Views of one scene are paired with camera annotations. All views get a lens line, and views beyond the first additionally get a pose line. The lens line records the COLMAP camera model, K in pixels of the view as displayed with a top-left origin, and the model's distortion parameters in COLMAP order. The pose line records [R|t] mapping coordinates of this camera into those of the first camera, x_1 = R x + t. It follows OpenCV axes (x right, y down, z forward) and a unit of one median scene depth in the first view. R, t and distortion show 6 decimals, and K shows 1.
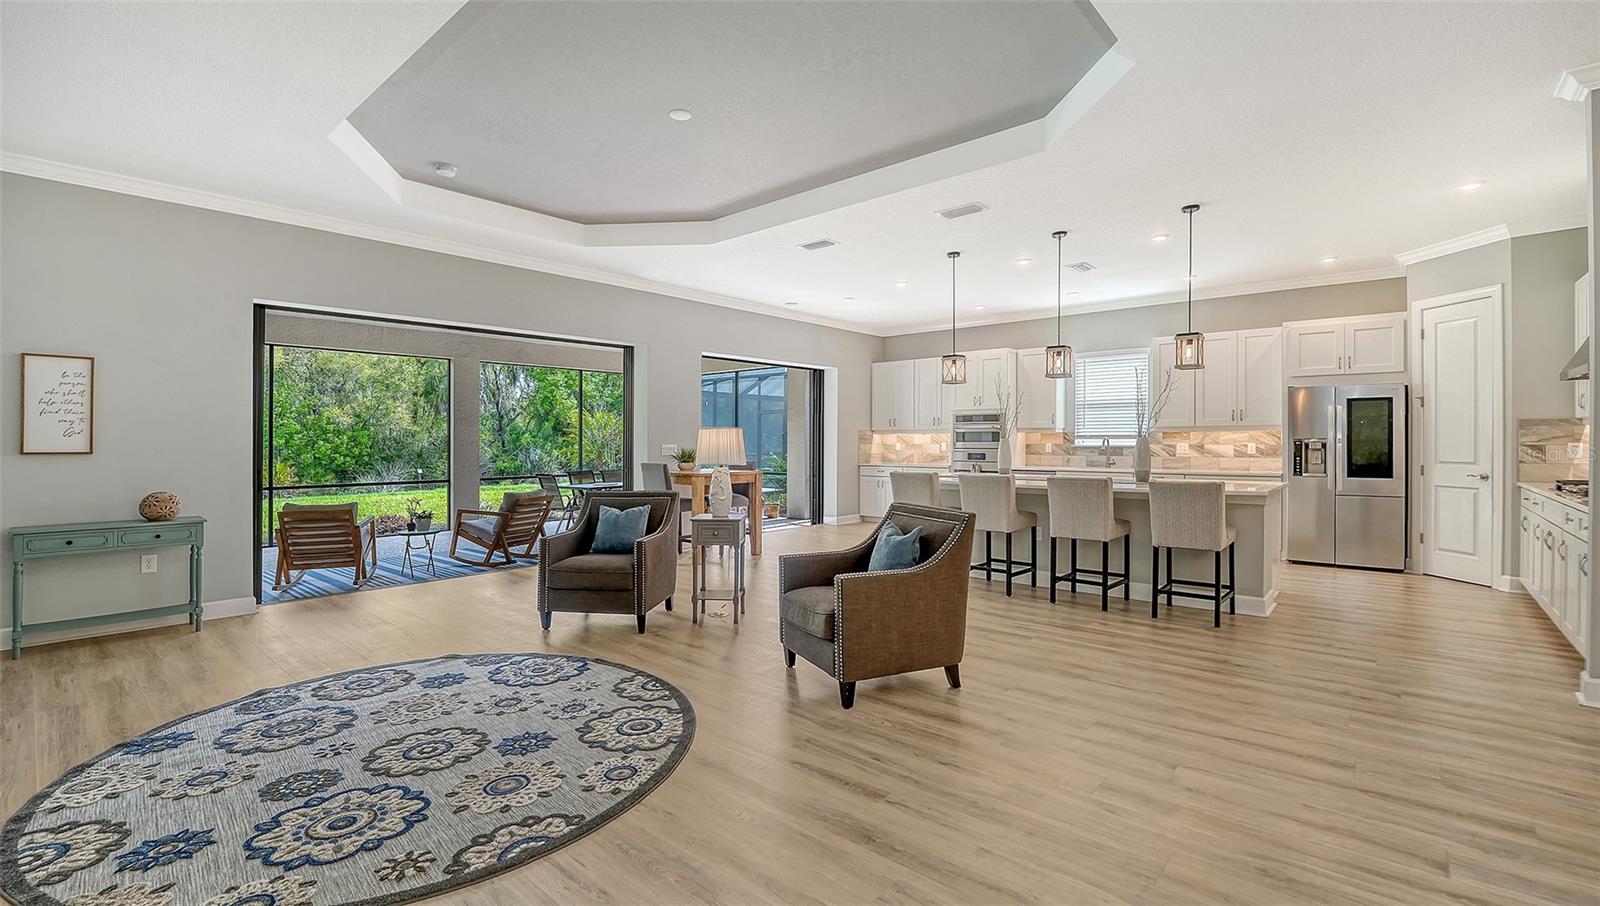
lens RADIAL K [[718.5, 0, 797.0], [0, 718.5, 444.2], [0, 0, 1]] dist [0.000160, 0.000029]
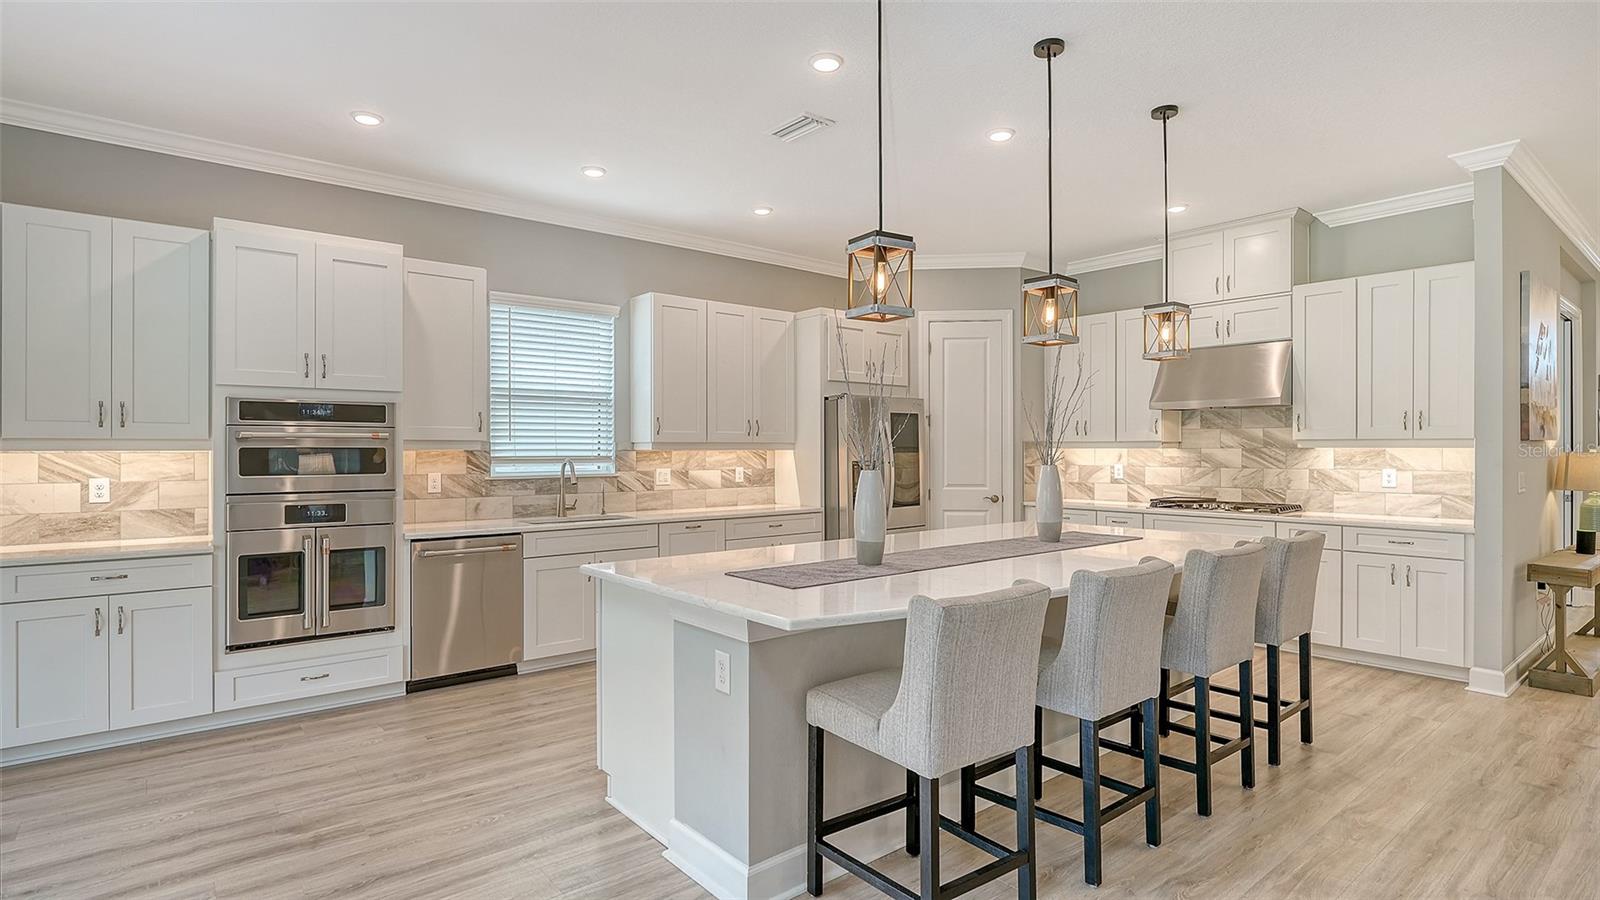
lens RADIAL K [[802.5, 0, 797.2], [0, 802.5, 452.3], [0, 0, 1]] dist [-0.000450, -0.000011]
pose [[0.160003, -0.000970, 0.987116, -0.130085], [0.006072, 0.999982, -0.000001, -0.014114], [-0.987098, 0.005993, 0.160006, 0.724904]]
